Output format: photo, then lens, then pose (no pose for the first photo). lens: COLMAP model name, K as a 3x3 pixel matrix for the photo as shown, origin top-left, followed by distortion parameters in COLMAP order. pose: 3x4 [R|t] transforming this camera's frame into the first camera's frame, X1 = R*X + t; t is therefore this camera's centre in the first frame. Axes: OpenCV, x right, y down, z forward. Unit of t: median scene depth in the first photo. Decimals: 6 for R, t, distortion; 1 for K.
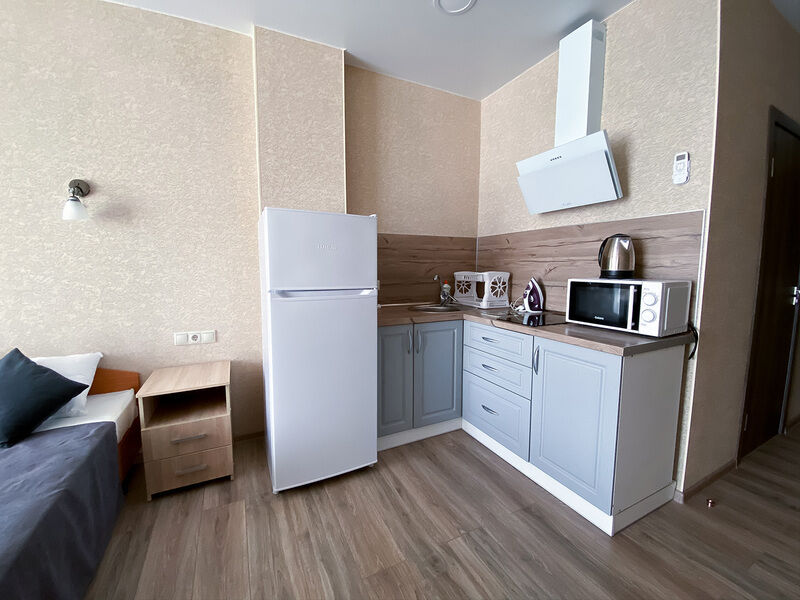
lens RADIAL K [[325.0, 0, 401.3], [0, 325.0, 297.6], [0, 0, 1]] dist [0.031625, -0.022414]
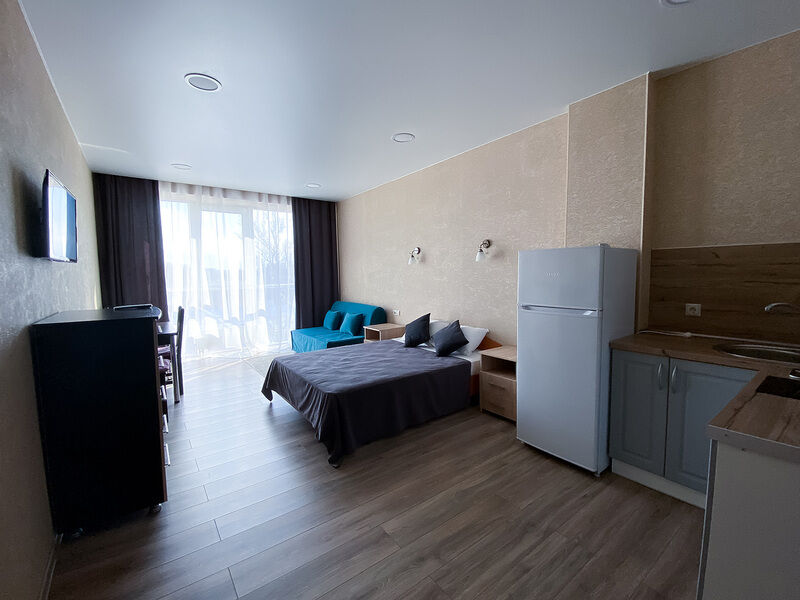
lens RADIAL K [[325.0, 0, 401.3], [0, 325.0, 297.6], [0, 0, 1]] dist [0.031625, -0.022414]
pose [[0.201679, 0.068050, -0.977085, 0.878863], [-0.079367, 0.995438, 0.052947, -0.079968], [0.976231, 0.066870, 0.206160, 0.129827]]
